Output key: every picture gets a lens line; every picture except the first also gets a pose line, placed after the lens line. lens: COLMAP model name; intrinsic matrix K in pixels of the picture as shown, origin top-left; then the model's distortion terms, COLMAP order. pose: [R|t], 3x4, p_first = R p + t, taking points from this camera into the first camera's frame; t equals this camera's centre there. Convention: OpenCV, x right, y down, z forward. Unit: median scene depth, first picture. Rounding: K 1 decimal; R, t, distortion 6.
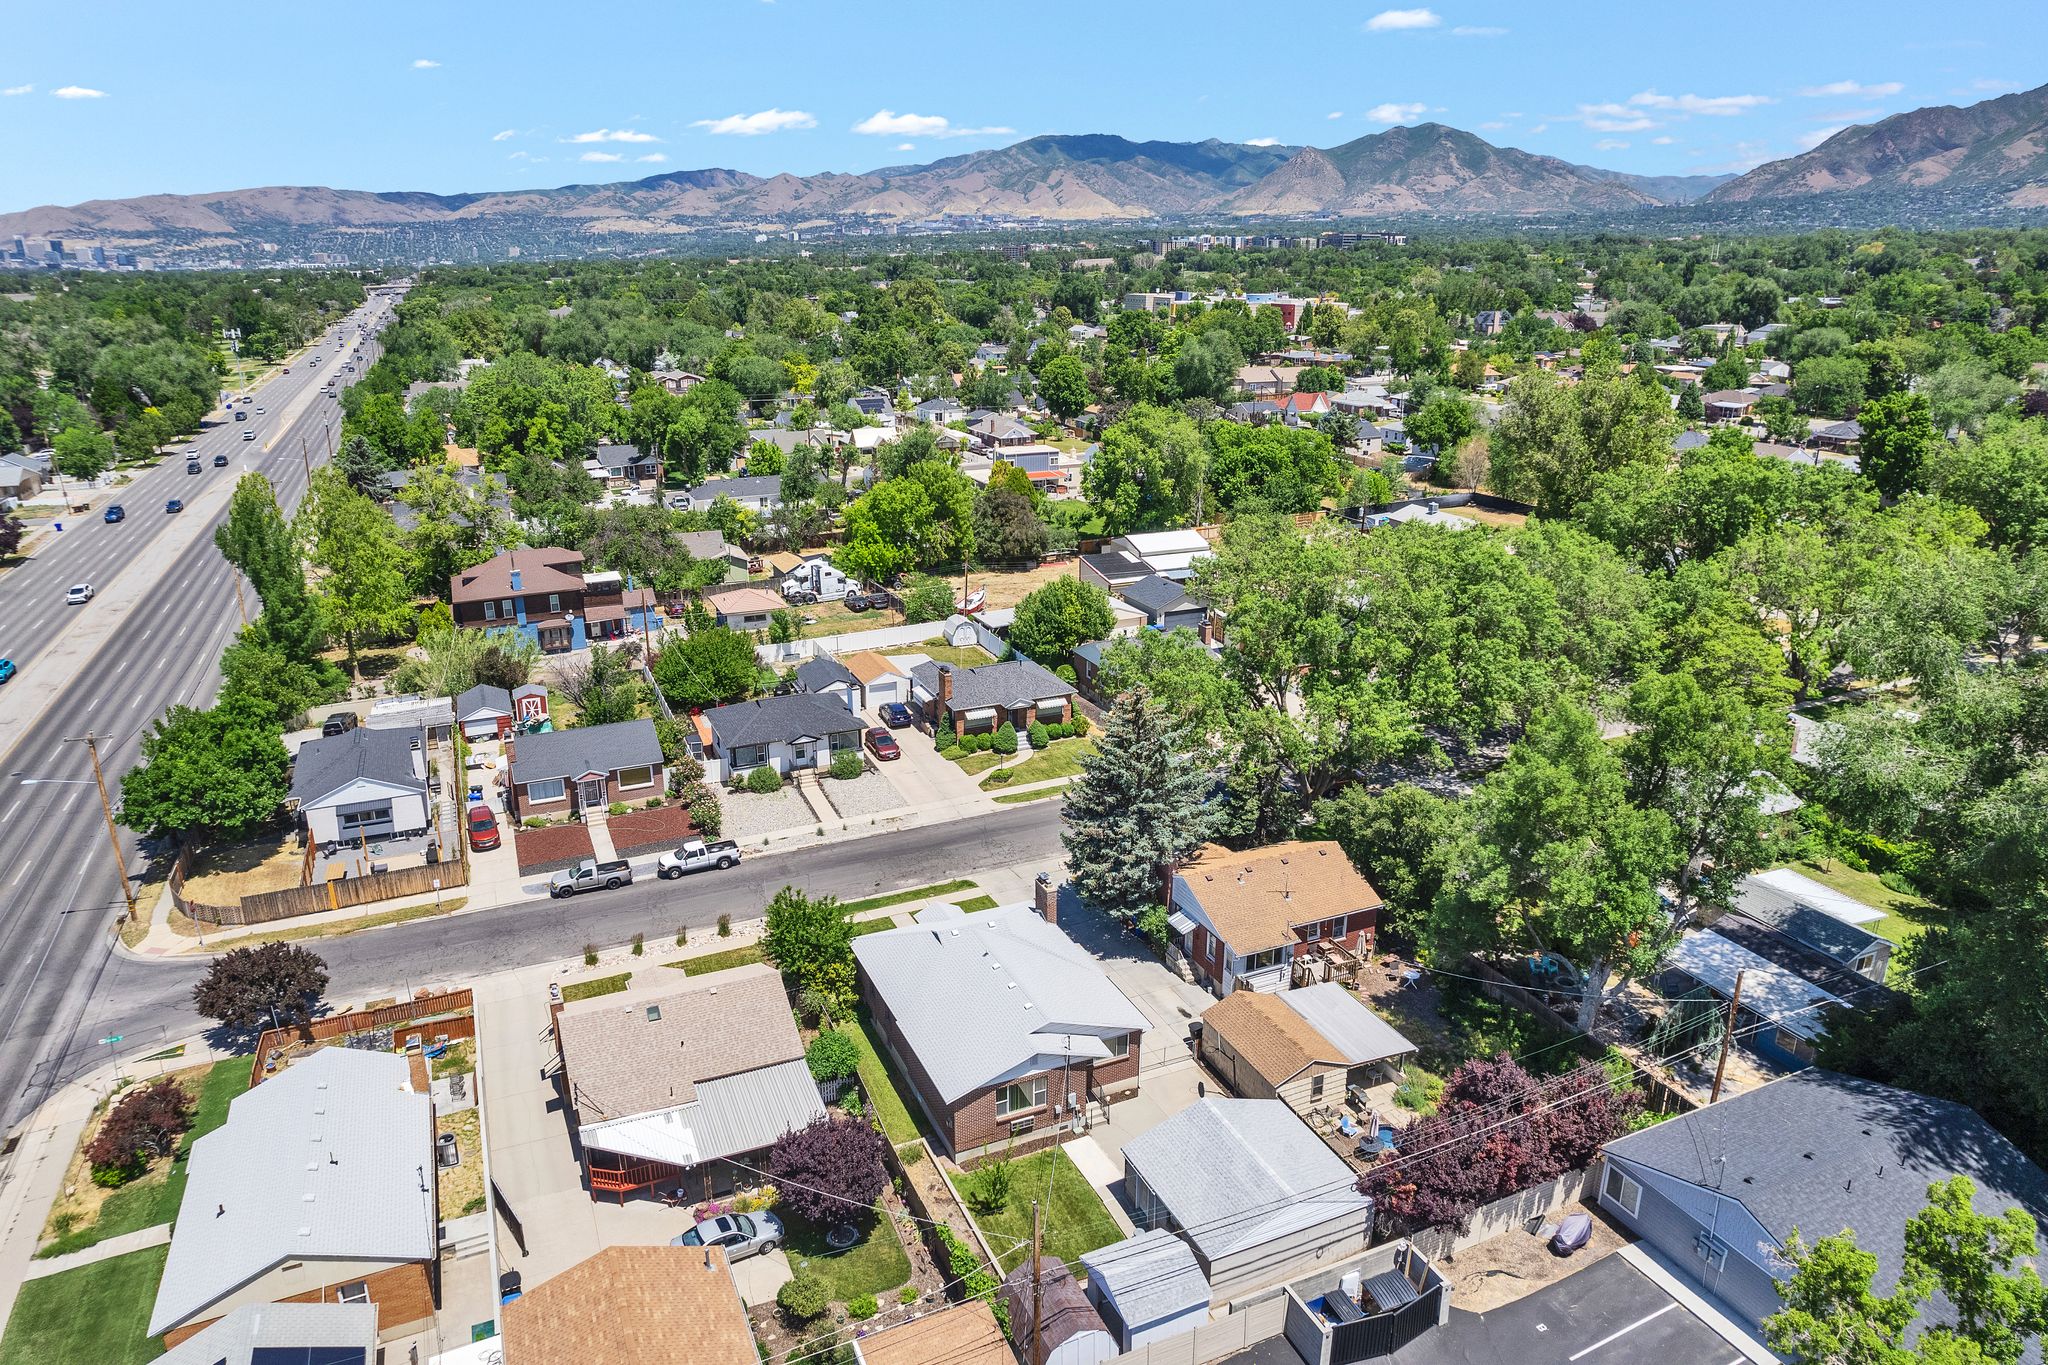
lens RADIAL K [[1312.0, 0, 1024.0], [0, 1312.0, 682.5], [0, 0, 1]] dist [-0.074238, 0.066682]
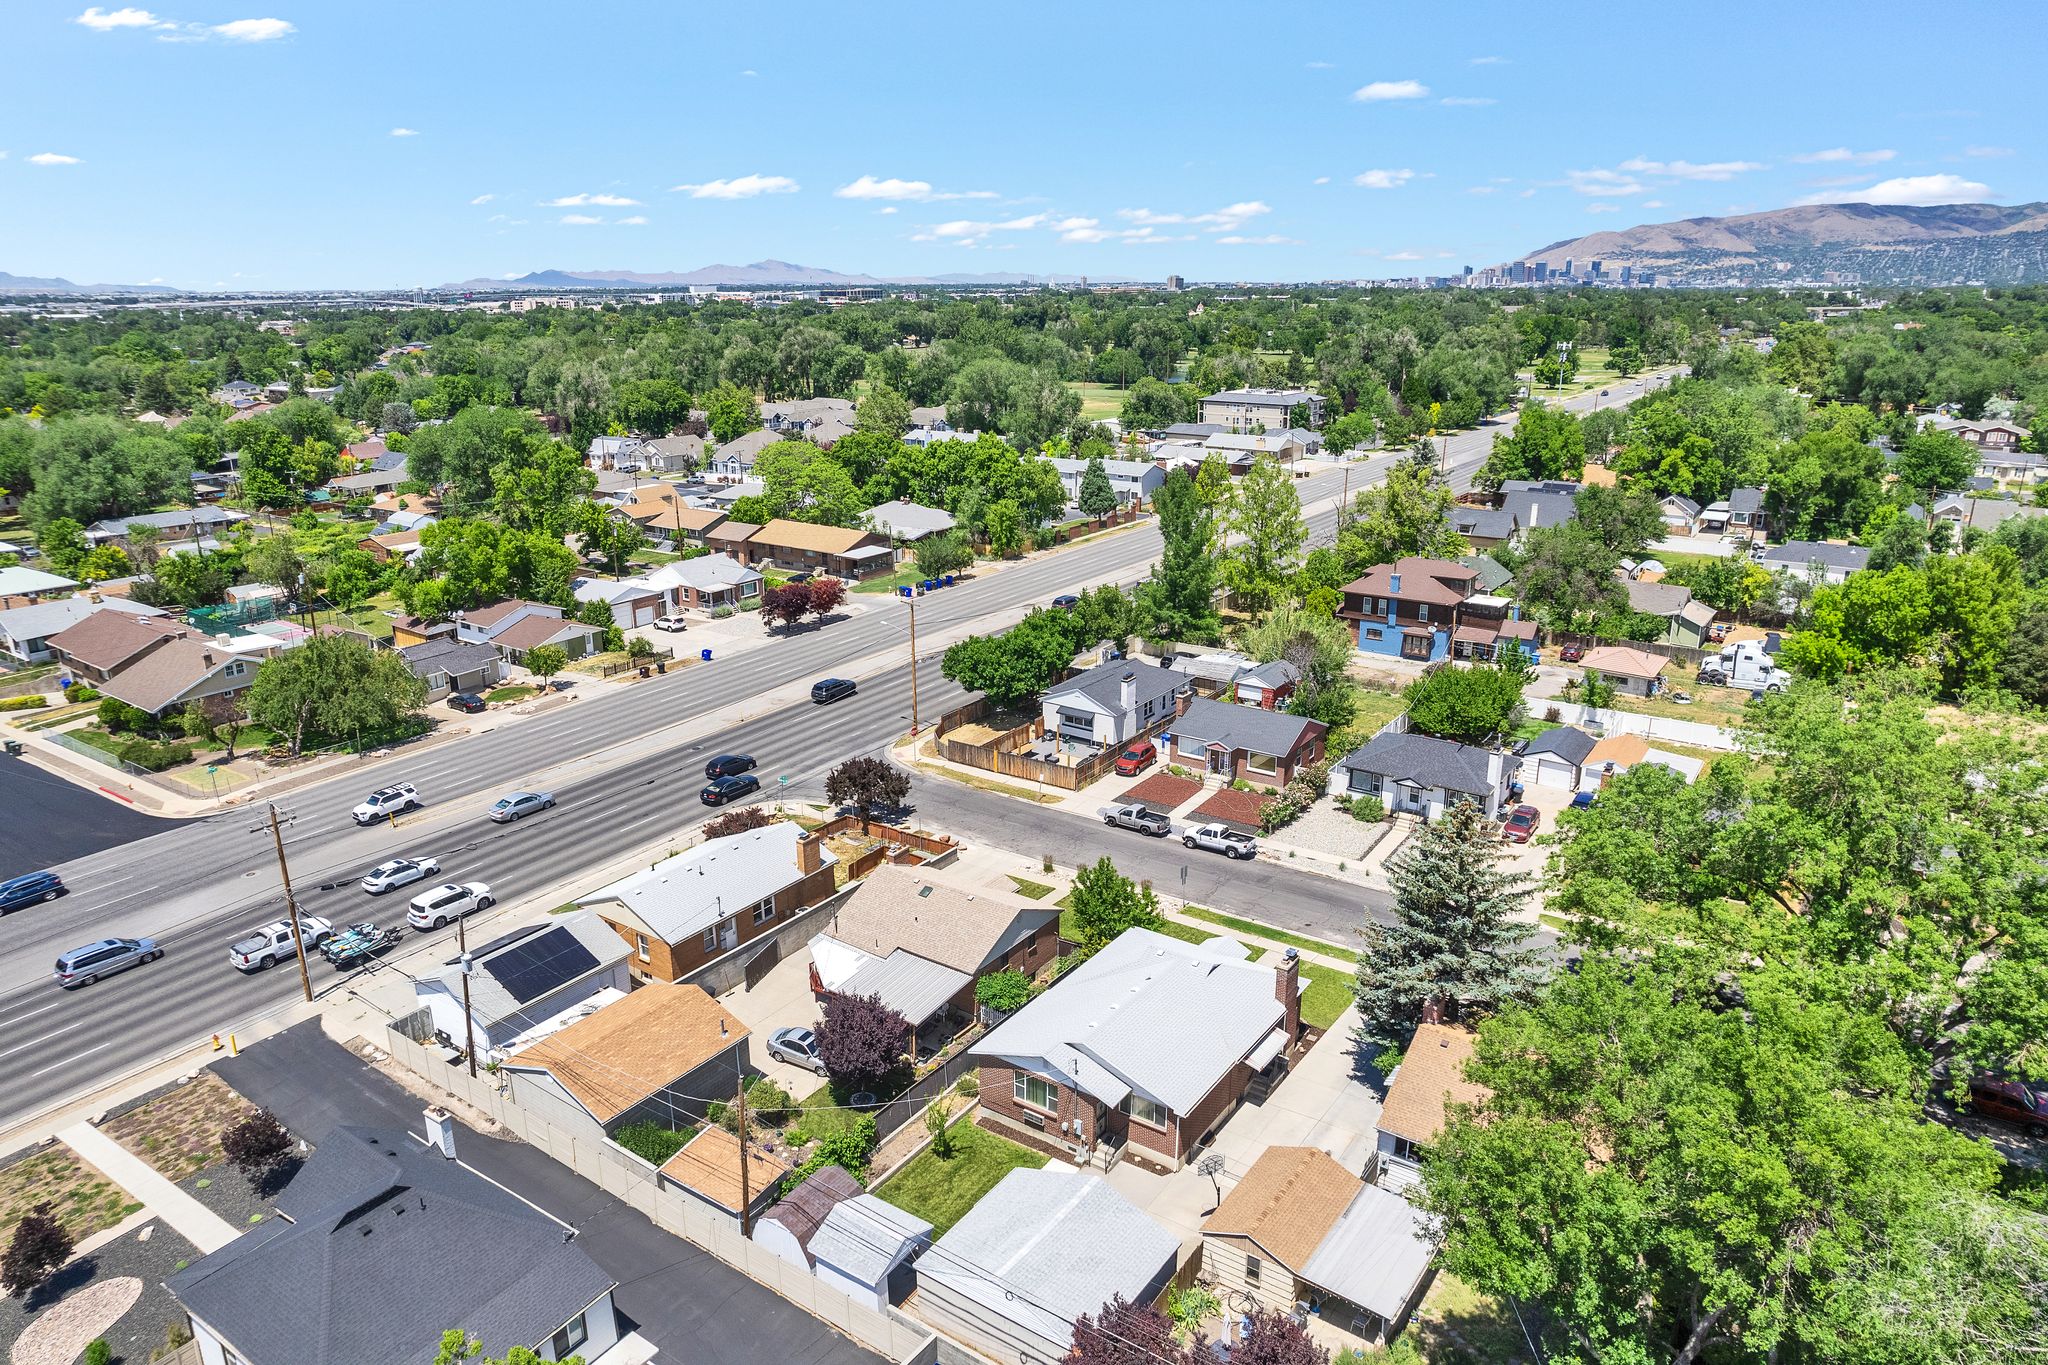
lens RADIAL K [[1312.0, 0, 1024.0], [0, 1312.0, 682.5], [0, 0, 1]] dist [-0.074238, 0.066682]
pose [[0.519044, 0.256155, -0.815461, 0.611879], [-0.267165, 0.954857, 0.129891, -0.103646], [0.811921, 0.150444, 0.564049, 0.283766]]
